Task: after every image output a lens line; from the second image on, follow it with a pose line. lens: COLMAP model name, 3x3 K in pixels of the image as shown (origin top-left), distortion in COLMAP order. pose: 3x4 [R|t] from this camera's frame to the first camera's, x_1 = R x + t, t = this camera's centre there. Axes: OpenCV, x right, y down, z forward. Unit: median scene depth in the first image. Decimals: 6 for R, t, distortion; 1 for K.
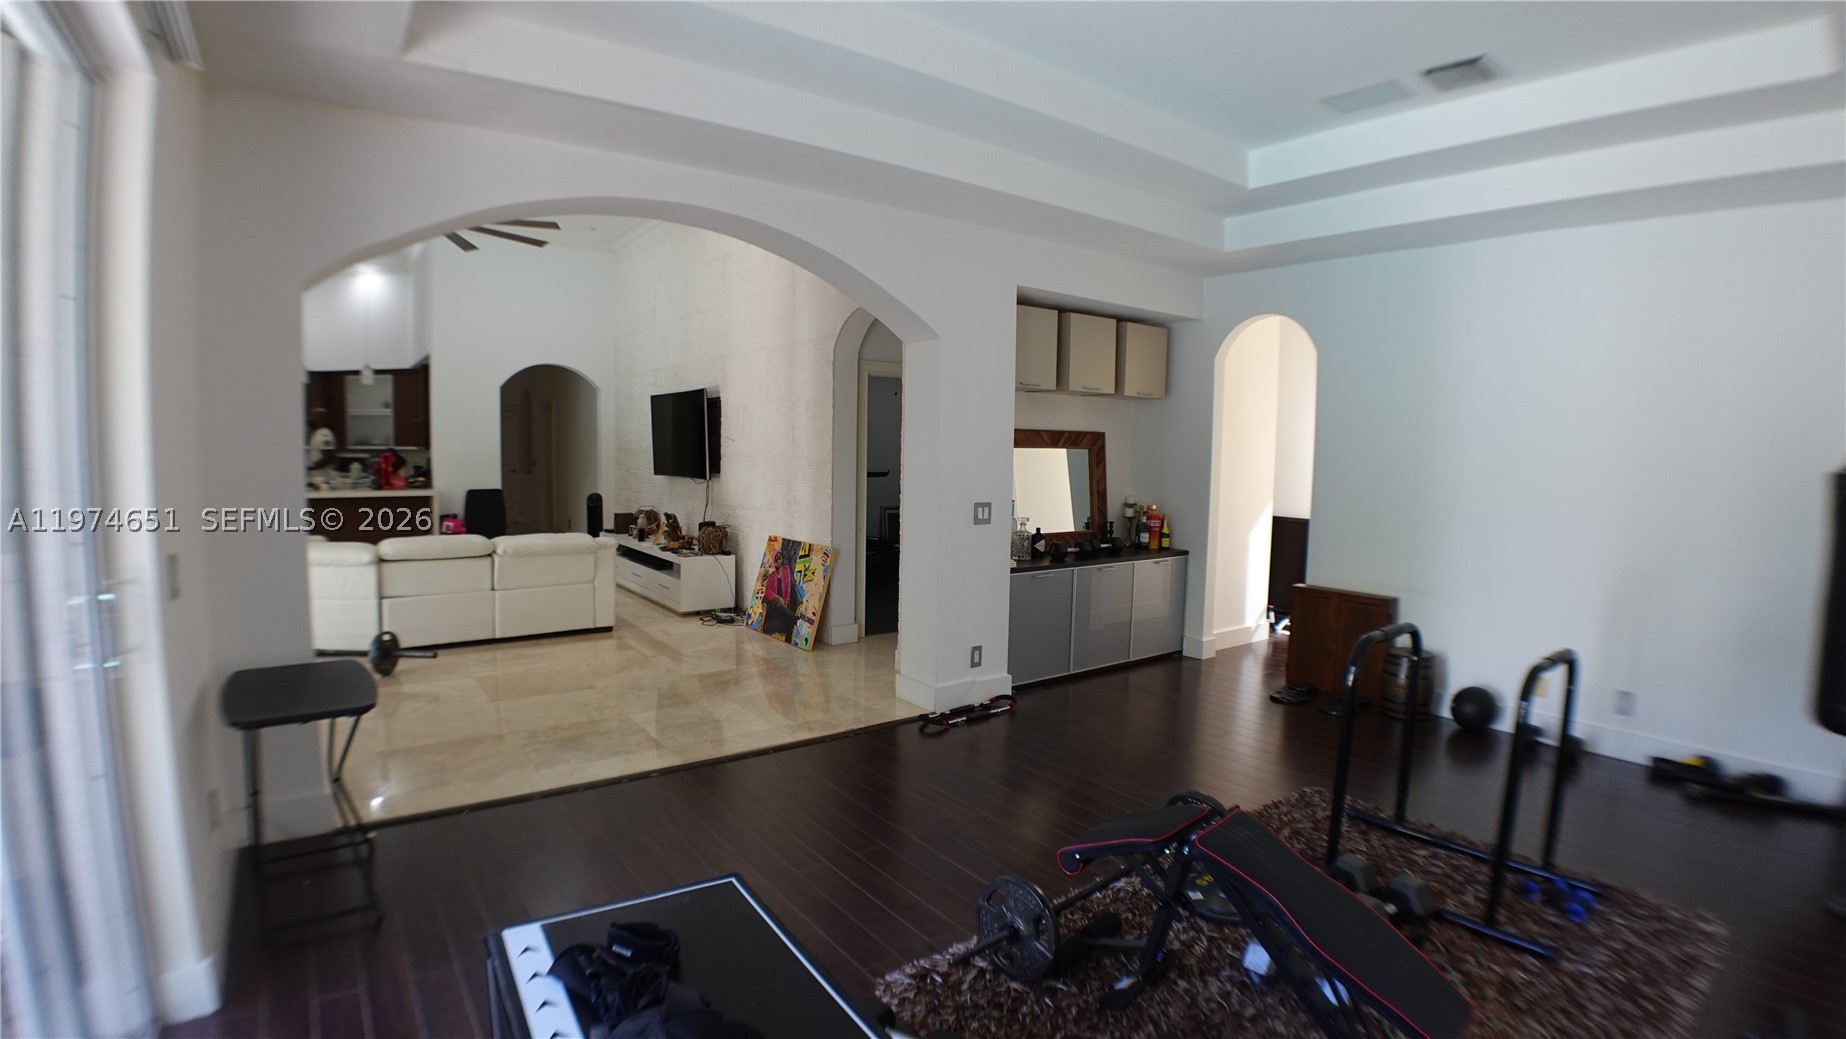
lens RADIAL K [[889.9, 0, 933.8], [0, 889.9, 528.8], [0, 0, 1]] dist [-0.121474, 0.015198]
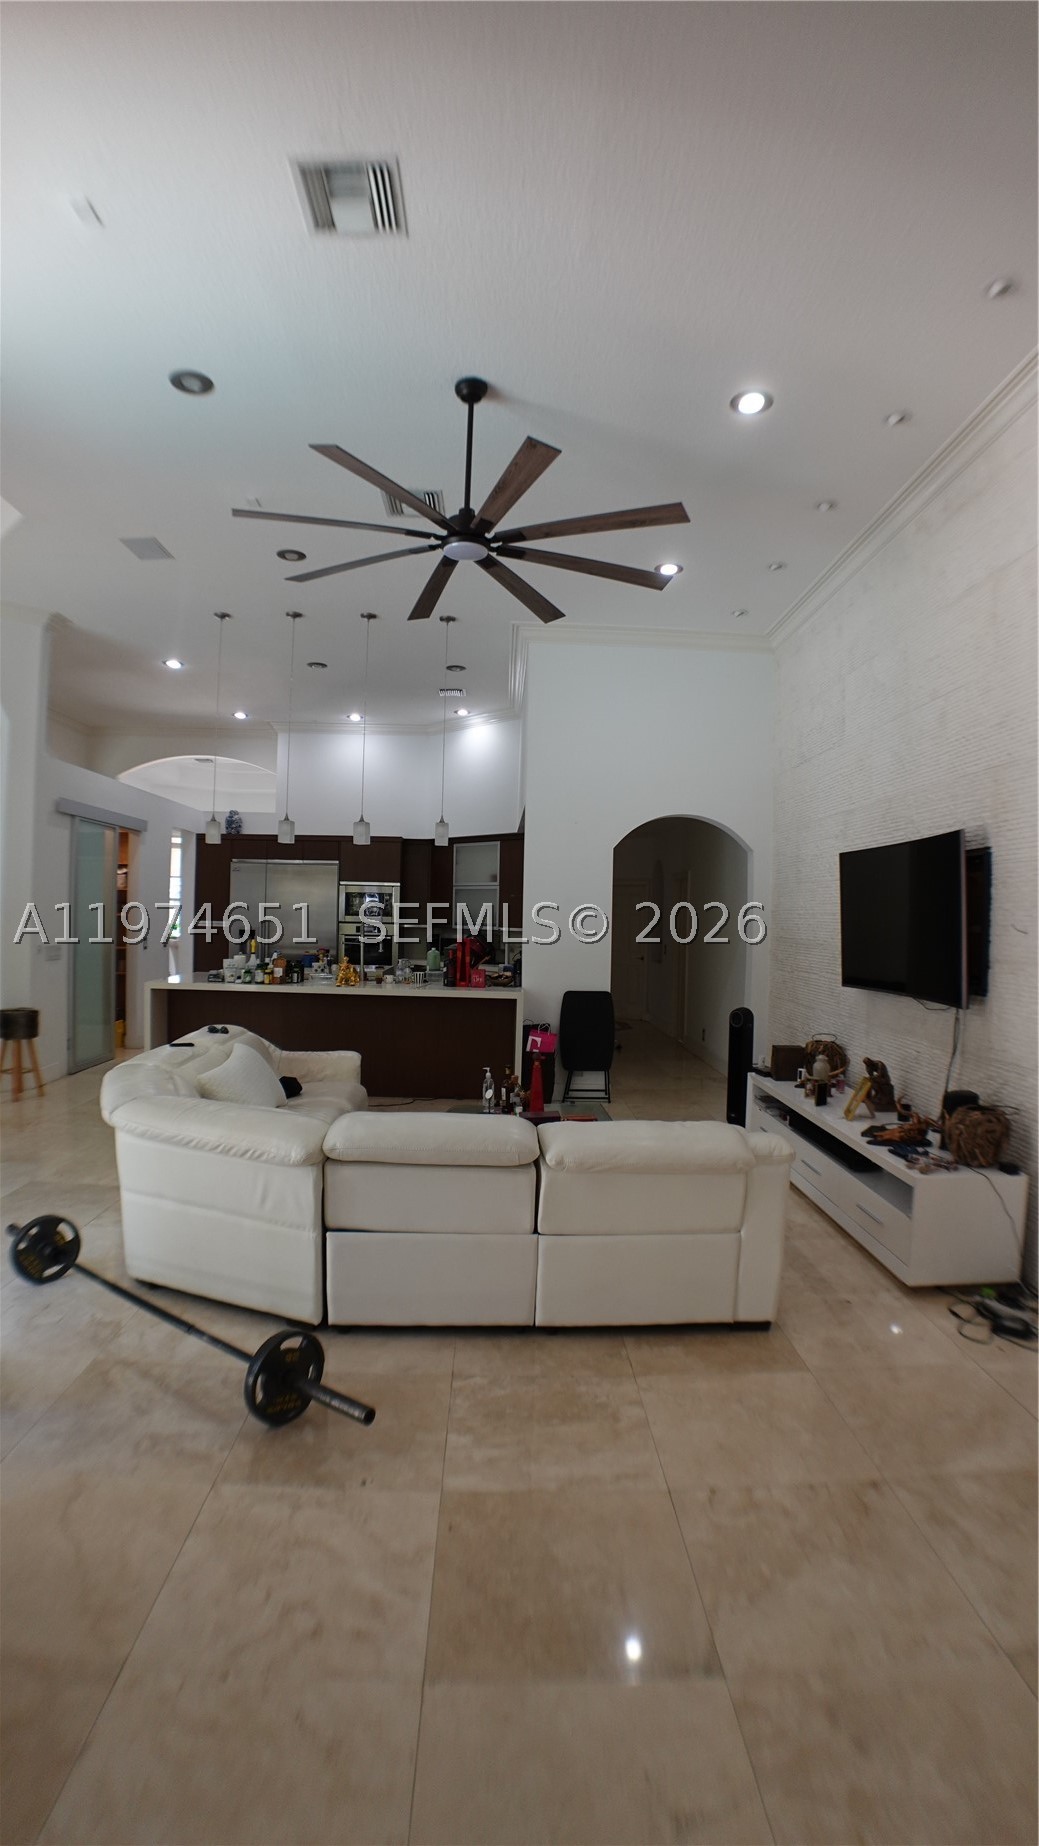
lens RADIAL K [[889.9, 0, 518.4], [0, 889.9, 929.2], [0, 0, 1]] dist [-0.121474, 0.015198]
pose [[0.821347, 0.008508, -0.570365, -0.171723], [-0.060913, 0.995480, -0.072866, -0.046102], [0.567167, 0.094591, 0.818153, 0.414034]]
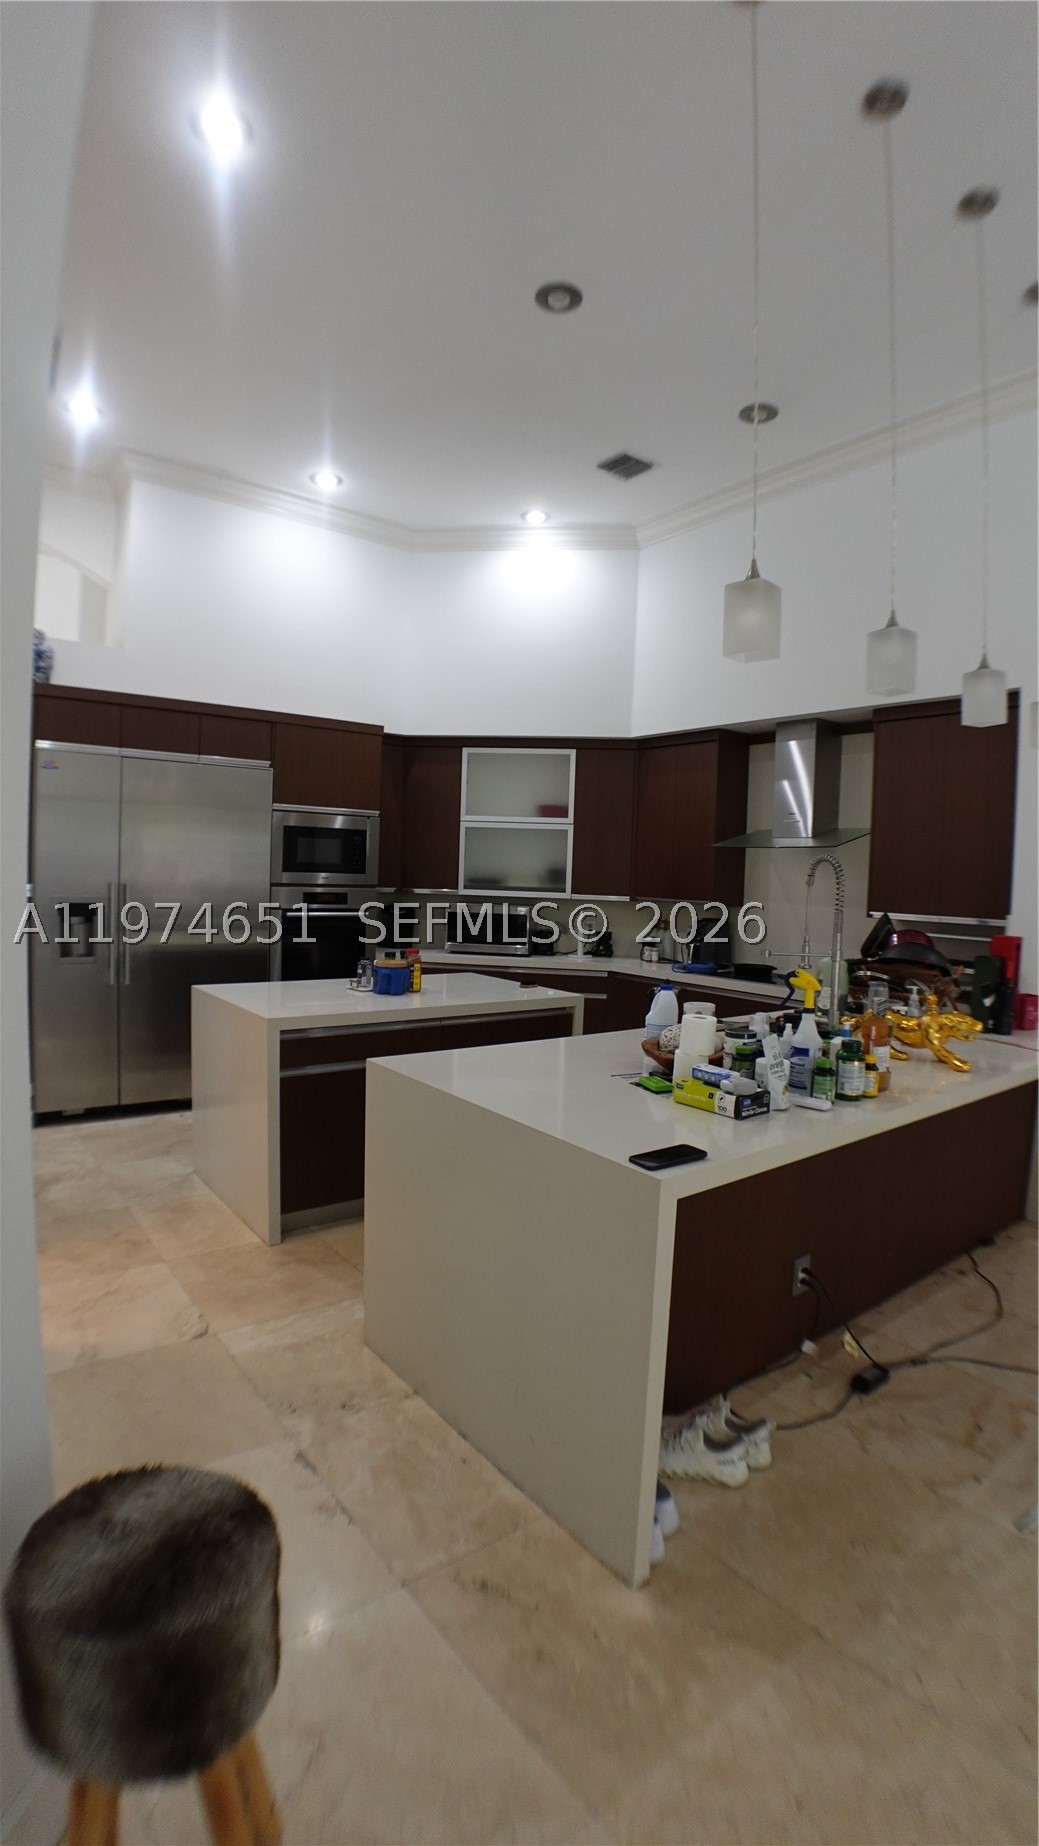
lens RADIAL K [[958.6, 0, 510.9], [0, 958.6, 905.5], [0, 0, 1]] dist [-0.034000, -0.000196]
pose [[0.999728, 0.016602, 0.016352, -0.960982], [-0.015714, 0.998470, -0.053019, -0.083824], [-0.017208, 0.052748, 0.998460, 0.611770]]
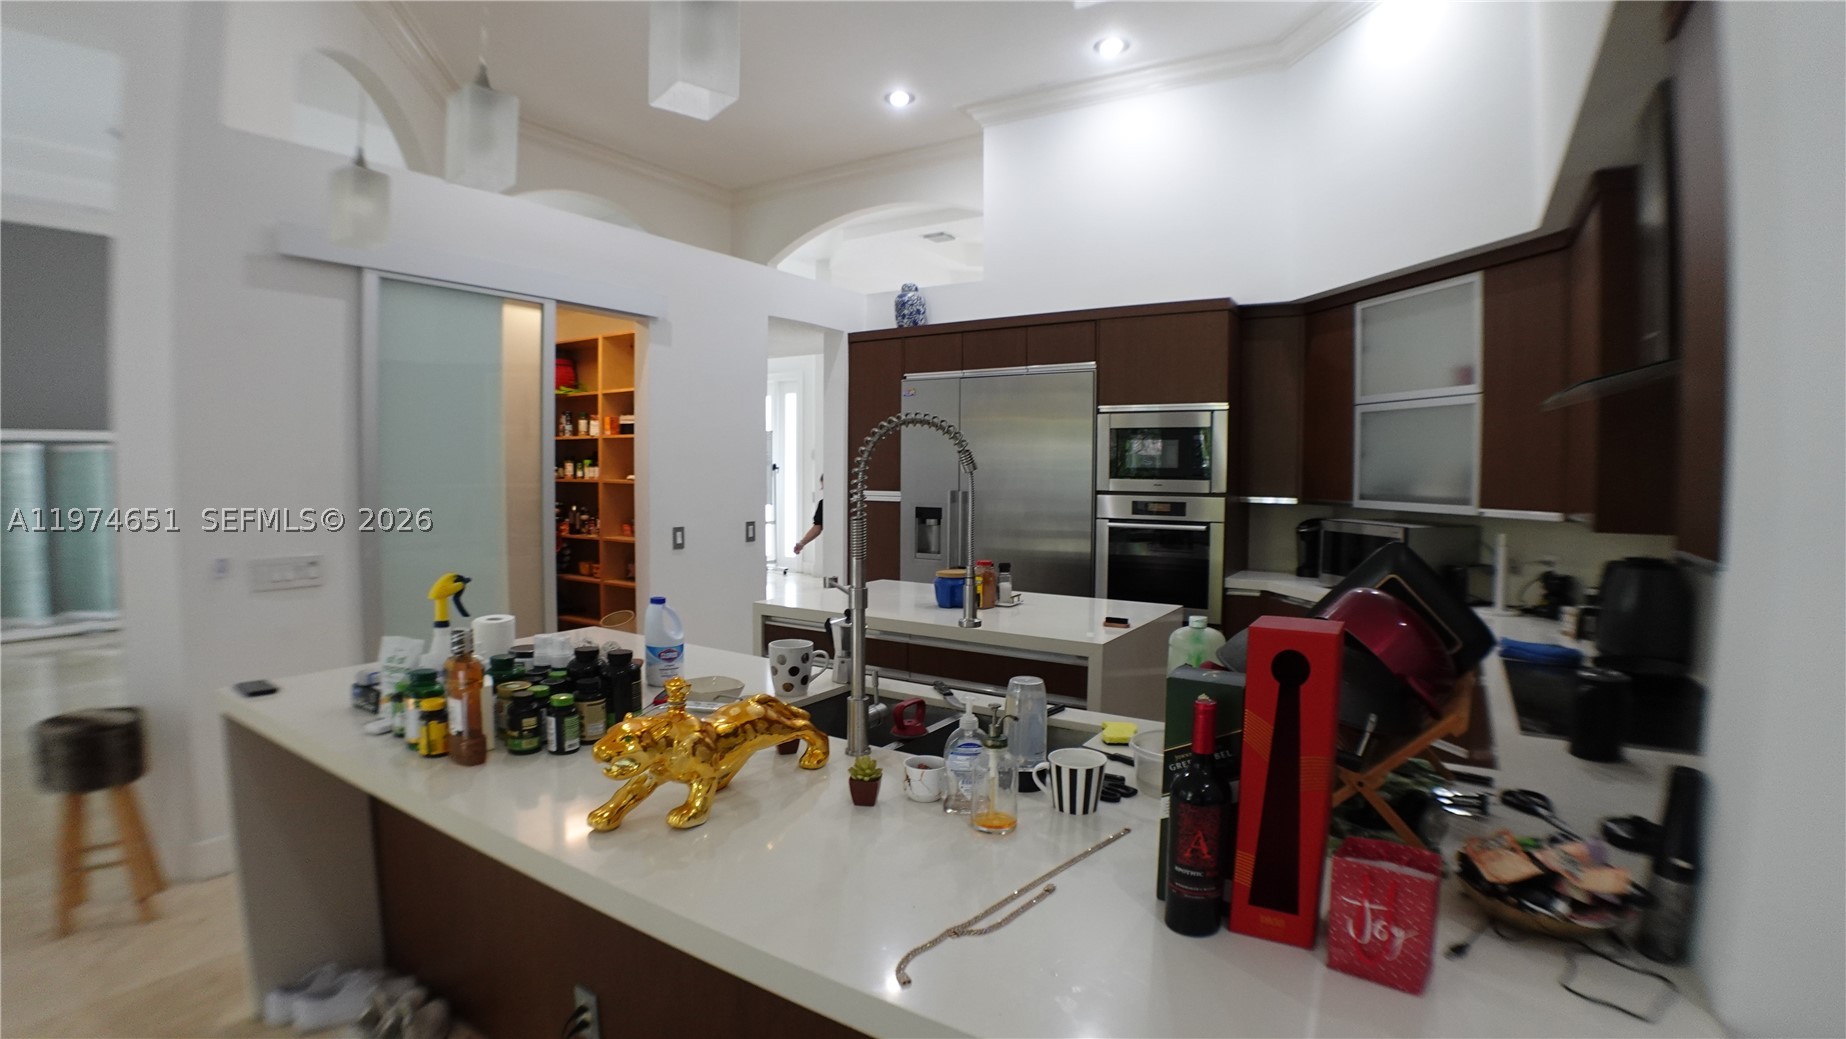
lens RADIAL K [[889.9, 0, 909.8], [0, 889.9, 521.4], [0, 0, 1]] dist [-0.121474, 0.015198]
pose [[0.365557, 0.037465, -0.930035, -0.603306], [-0.086587, 0.996226, 0.006098, -0.106985], [0.926753, 0.078300, 0.367421, 0.981374]]
